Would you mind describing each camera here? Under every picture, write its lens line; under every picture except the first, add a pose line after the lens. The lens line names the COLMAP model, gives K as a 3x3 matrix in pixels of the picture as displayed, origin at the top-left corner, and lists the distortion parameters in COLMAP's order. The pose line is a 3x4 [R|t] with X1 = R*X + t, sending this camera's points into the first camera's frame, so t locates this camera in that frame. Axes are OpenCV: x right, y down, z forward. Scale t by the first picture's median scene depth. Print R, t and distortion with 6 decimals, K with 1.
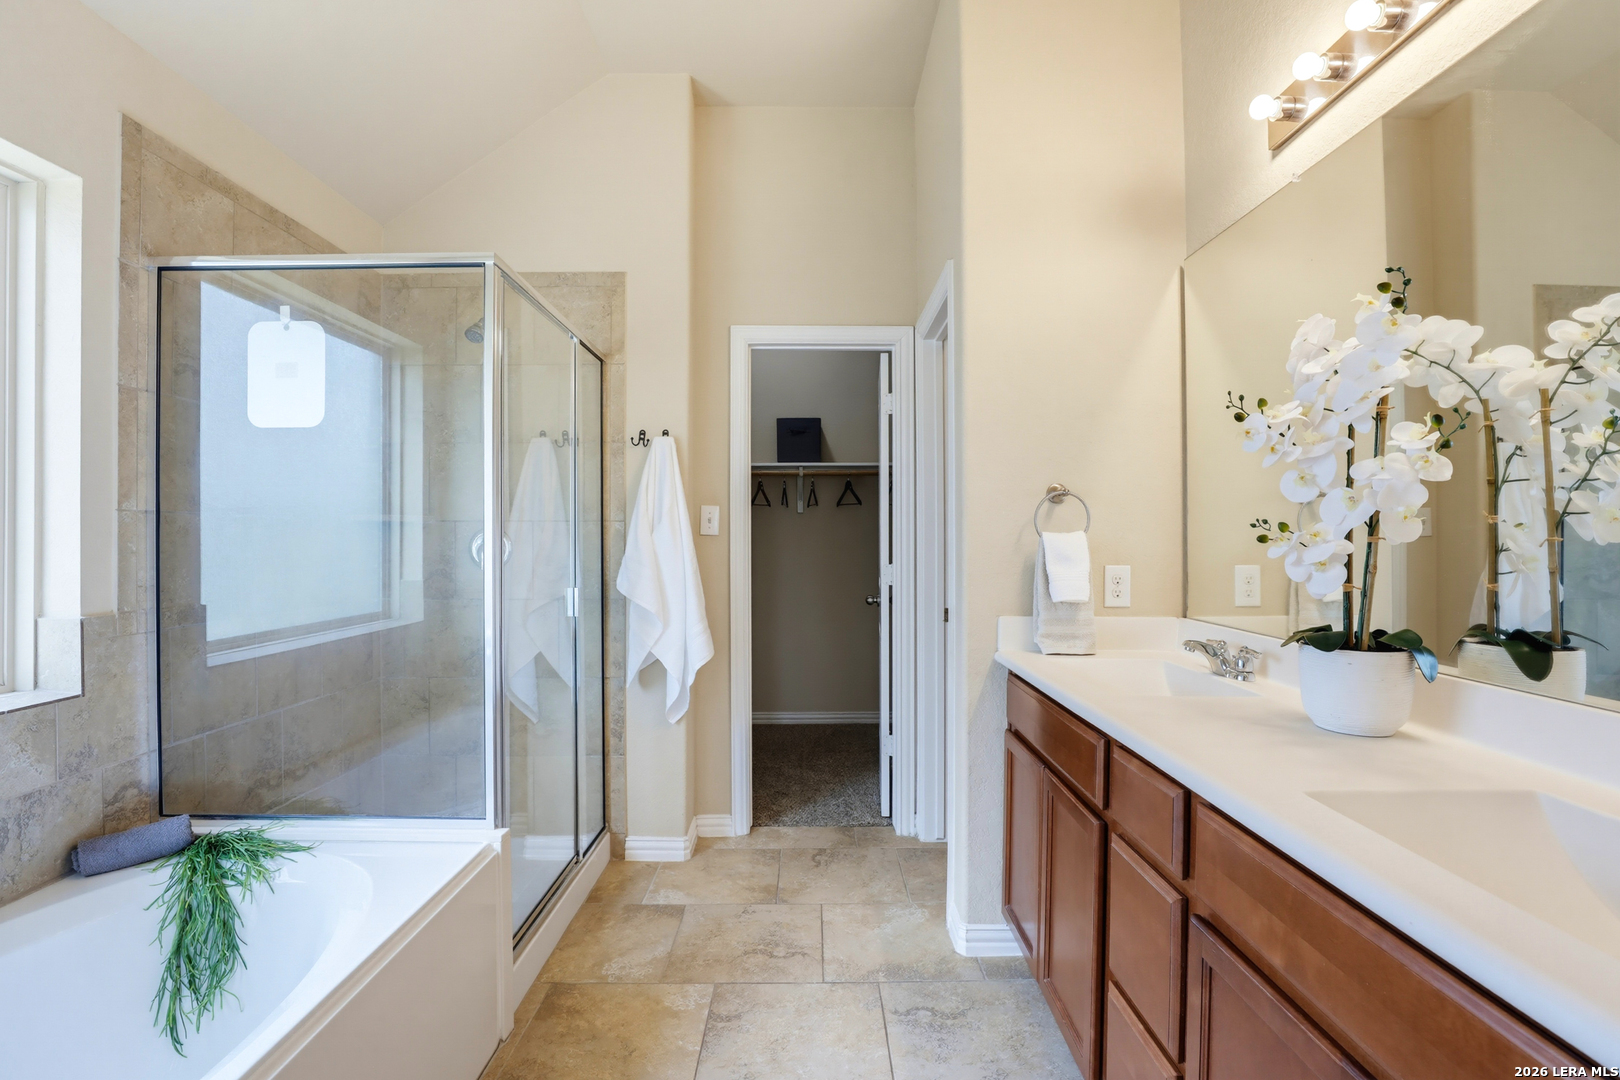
lens RADIAL K [[752.2, 0, 803.7], [0, 752.2, 542.5], [0, 0, 1]] dist [-0.035426, 0.009678]
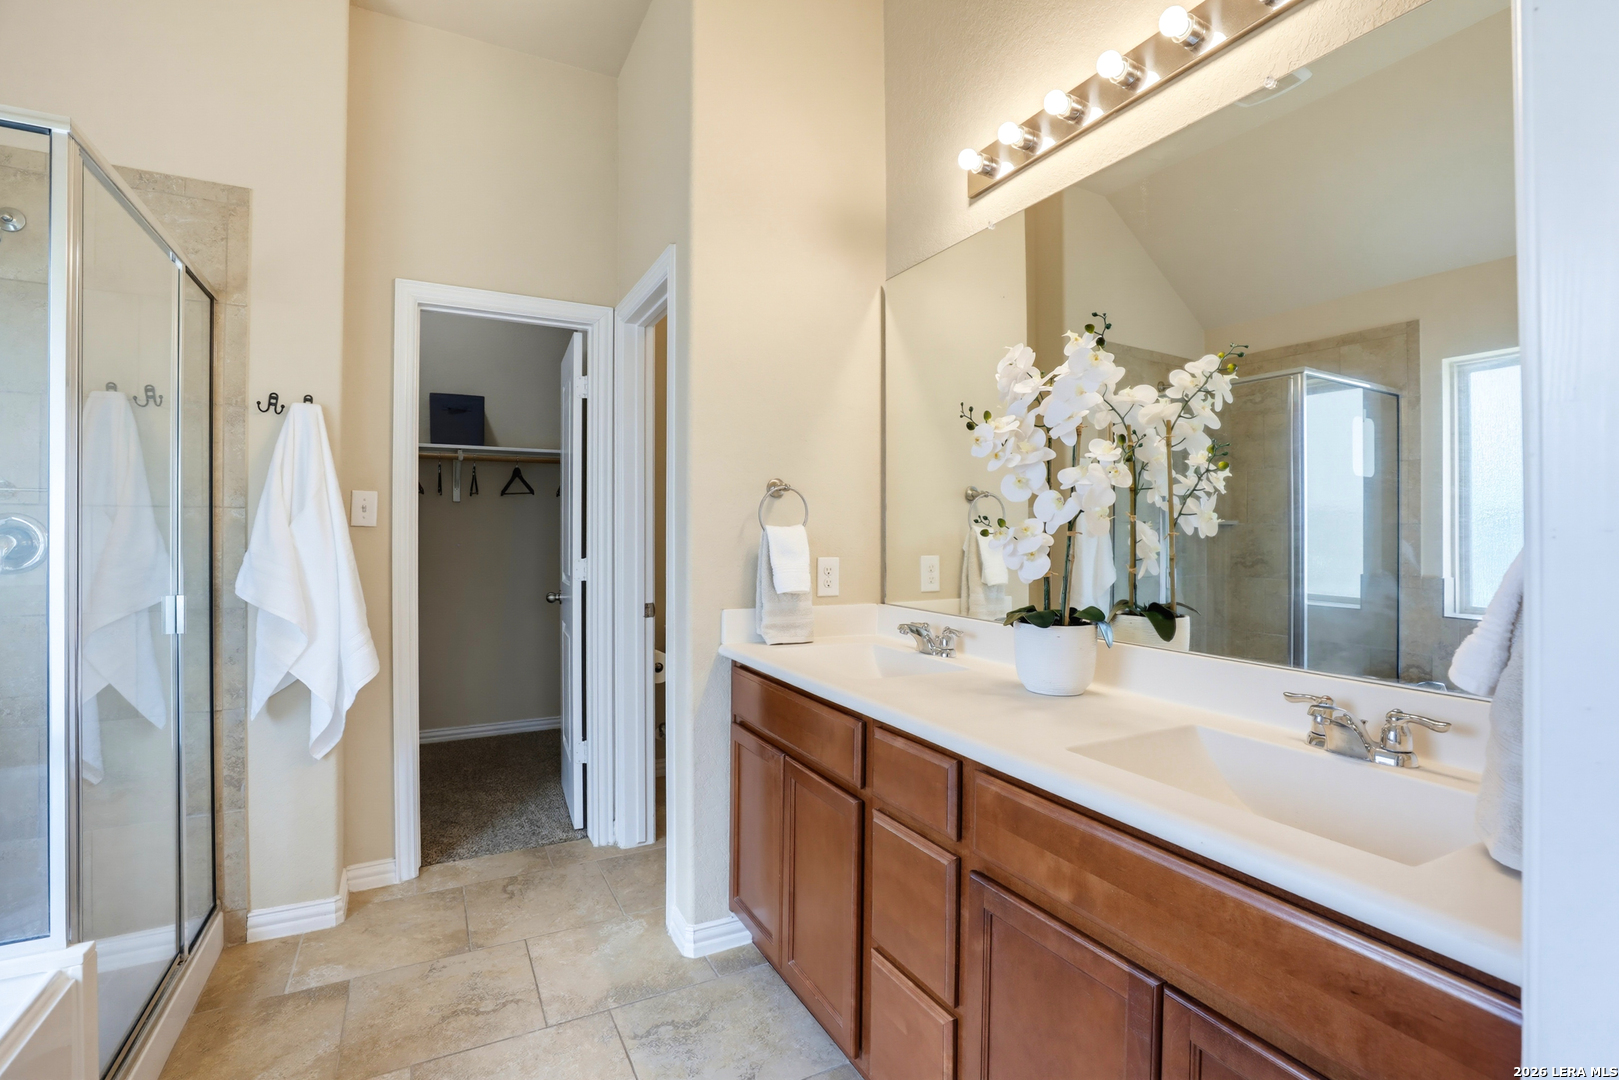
lens RADIAL K [[751.7, 0, 814.6], [0, 751.7, 534.5], [0, 0, 1]] dist [-0.035426, 0.009678]
pose [[0.882965, 0.002061, 0.469435, -0.104838], [-0.001363, 0.999997, -0.001827, 0.000095], [-0.469437, 0.000974, 0.882965, 0.061661]]
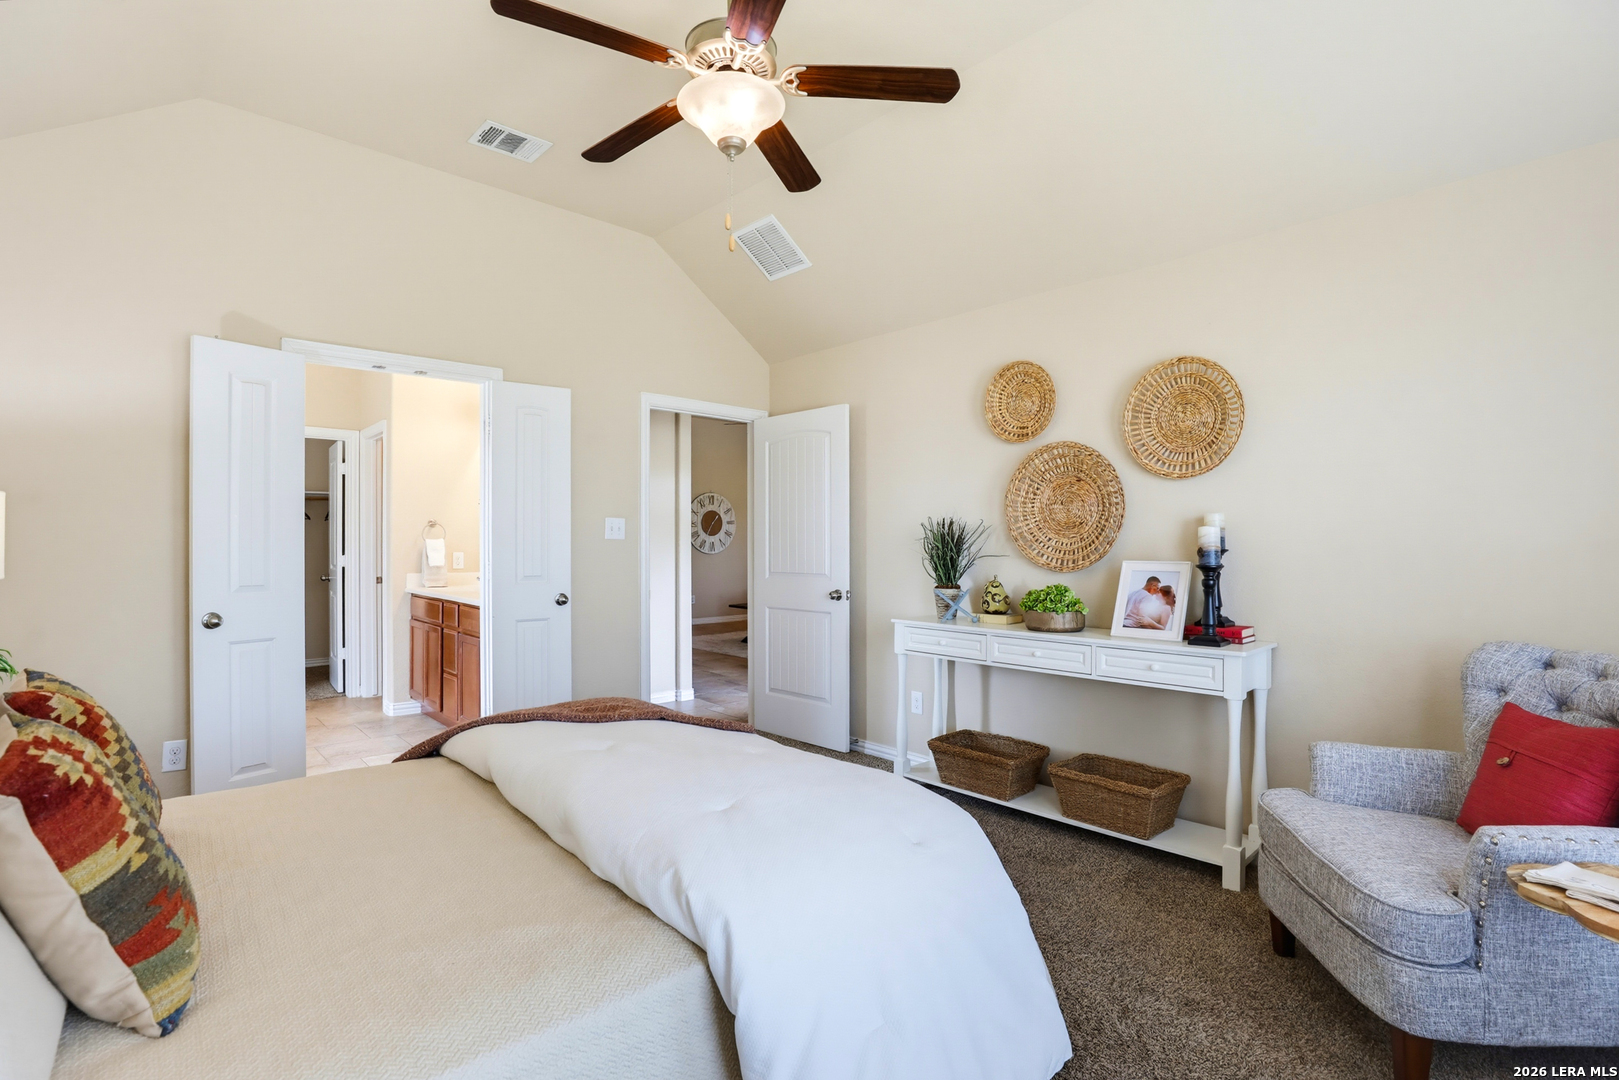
lens RADIAL K [[751.7, 0, 808.8], [0, 751.7, 544.8], [0, 0, 1]] dist [-0.035426, 0.009678]
pose [[0.731740, 0.001287, 0.681582, -0.445269], [-0.000035, 0.999998, -0.001850, 0.010605], [-0.681583, 0.001330, 0.731739, -1.706398]]
